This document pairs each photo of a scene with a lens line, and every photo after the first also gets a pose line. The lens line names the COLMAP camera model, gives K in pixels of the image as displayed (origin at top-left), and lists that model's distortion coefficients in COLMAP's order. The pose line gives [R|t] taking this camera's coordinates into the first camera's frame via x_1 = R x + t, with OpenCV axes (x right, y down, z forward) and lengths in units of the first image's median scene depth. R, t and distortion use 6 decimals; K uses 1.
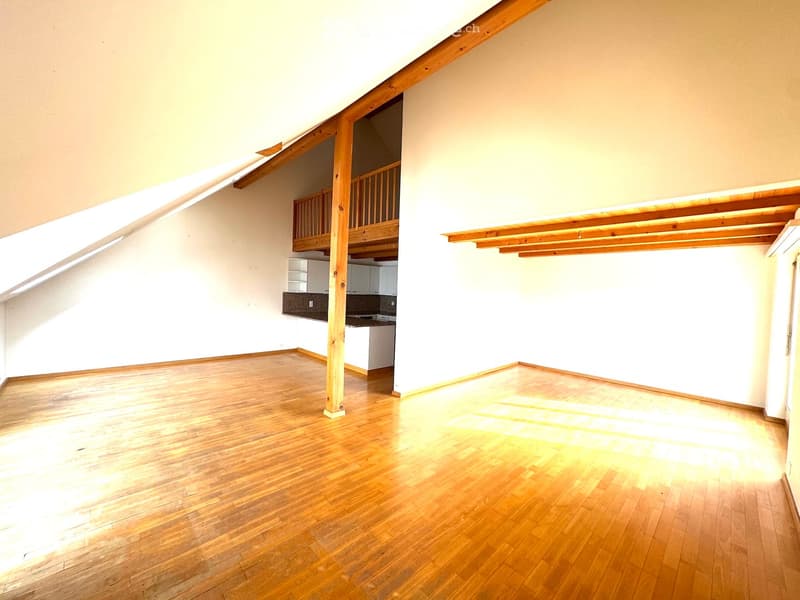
lens RADIAL K [[321.7, 0, 400.6], [0, 321.7, 298.8], [0, 0, 1]] dist [-0.002686, -0.000087]
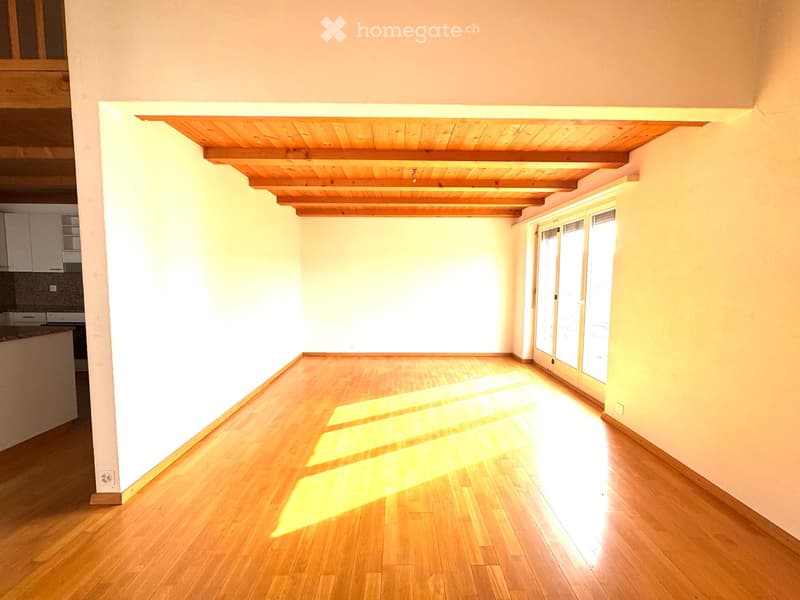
lens RADIAL K [[321.7, 0, 402.6], [0, 321.7, 299.6], [0, 0, 1]] dist [-0.002686, -0.000087]
pose [[0.682378, -0.081862, 0.726401, -0.034404], [0.036798, 0.996297, 0.077709, 0.026695], [-0.730073, -0.026297, 0.682863, 0.485364]]
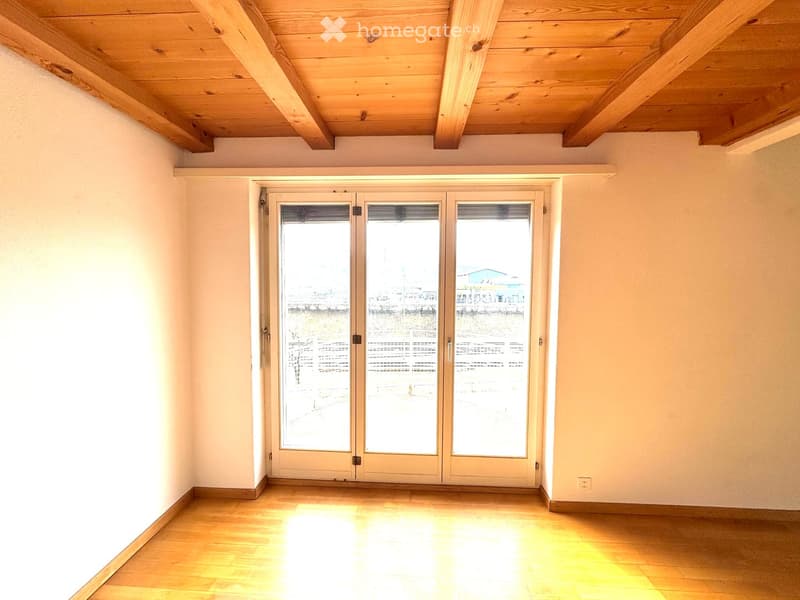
lens RADIAL K [[321.7, 0, 398.0], [0, 321.7, 306.7], [0, 0, 1]] dist [-0.002686, -0.000087]
pose [[-0.679101, -0.081480, 0.729509, 0.584848], [-0.012002, 0.994920, 0.099952, 0.007936], [-0.733947, 0.059122, -0.676629, 1.115698]]
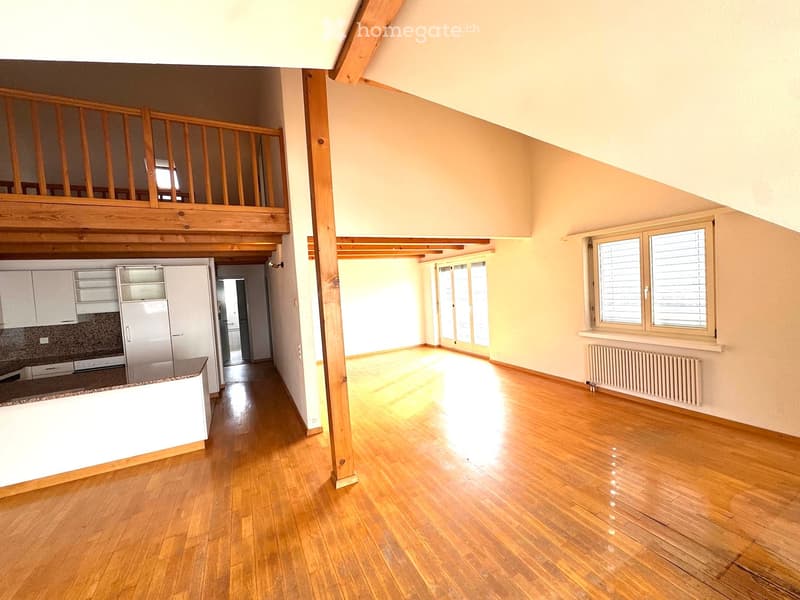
lens RADIAL K [[321.7, 0, 403.6], [0, 321.7, 300.1], [0, 0, 1]] dist [-0.002686, -0.000087]
pose [[0.272995, -0.094551, 0.957358, -0.735563], [0.095123, 0.992935, 0.070940, -0.066879], [-0.957301, 0.071701, 0.280060, 0.583450]]
